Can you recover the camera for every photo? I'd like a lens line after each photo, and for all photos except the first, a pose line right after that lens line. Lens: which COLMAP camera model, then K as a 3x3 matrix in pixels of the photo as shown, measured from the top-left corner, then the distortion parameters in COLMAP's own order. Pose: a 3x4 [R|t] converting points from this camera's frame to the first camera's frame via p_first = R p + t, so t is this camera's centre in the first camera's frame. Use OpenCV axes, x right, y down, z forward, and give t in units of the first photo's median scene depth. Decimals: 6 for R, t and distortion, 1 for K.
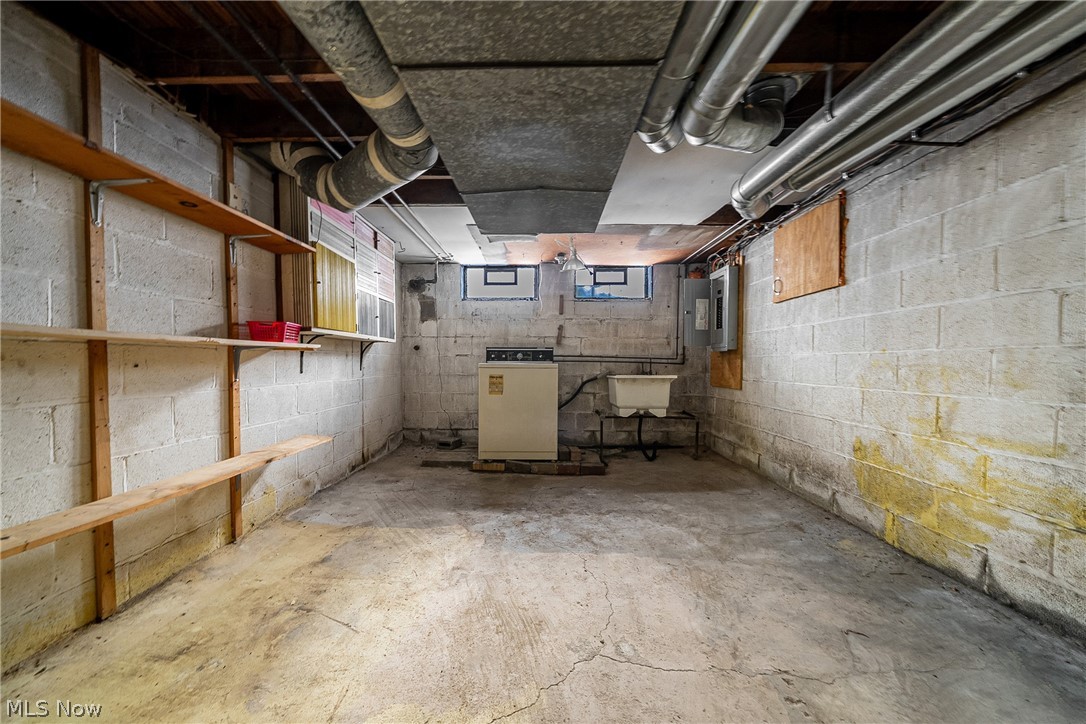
lens RADIAL K [[382.7, 0, 540.4], [0, 382.7, 364.7], [0, 0, 1]] dist [-0.000848, 0.000043]
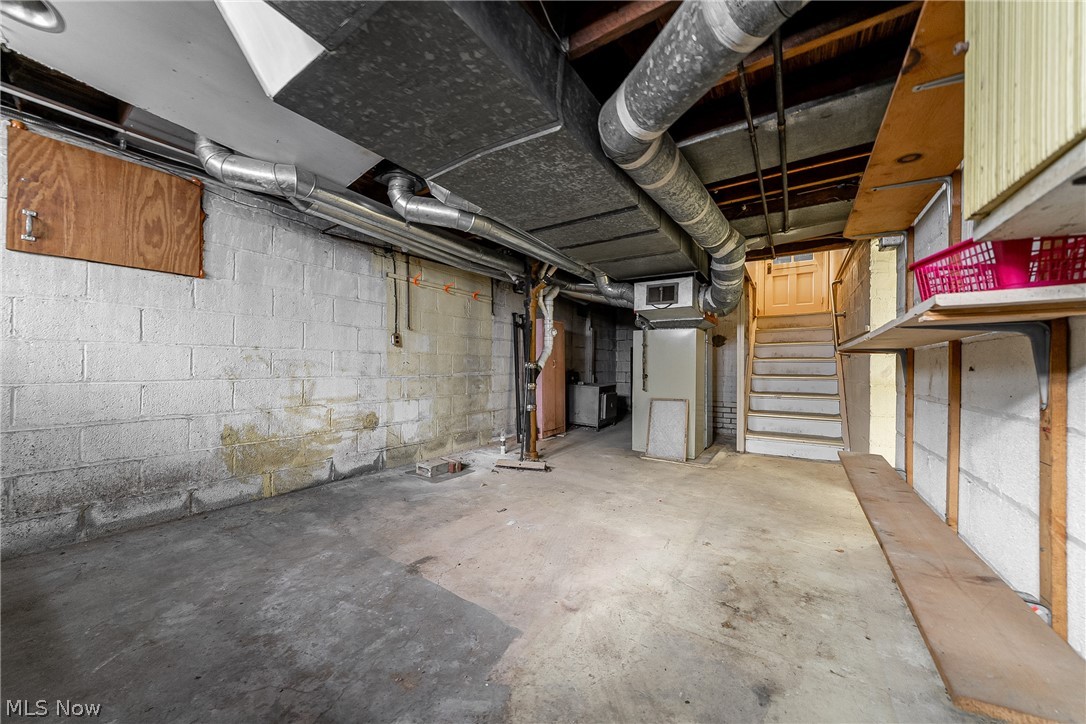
lens RADIAL K [[382.7, 0, 540.4], [0, 382.7, 364.7], [0, 0, 1]] dist [-0.000848, 0.000043]
pose [[-0.840440, -0.012170, 0.541768, -0.519812], [-0.012802, 0.999915, 0.002602, 0.005395], [-0.541754, -0.004749, -0.840524, 1.497001]]
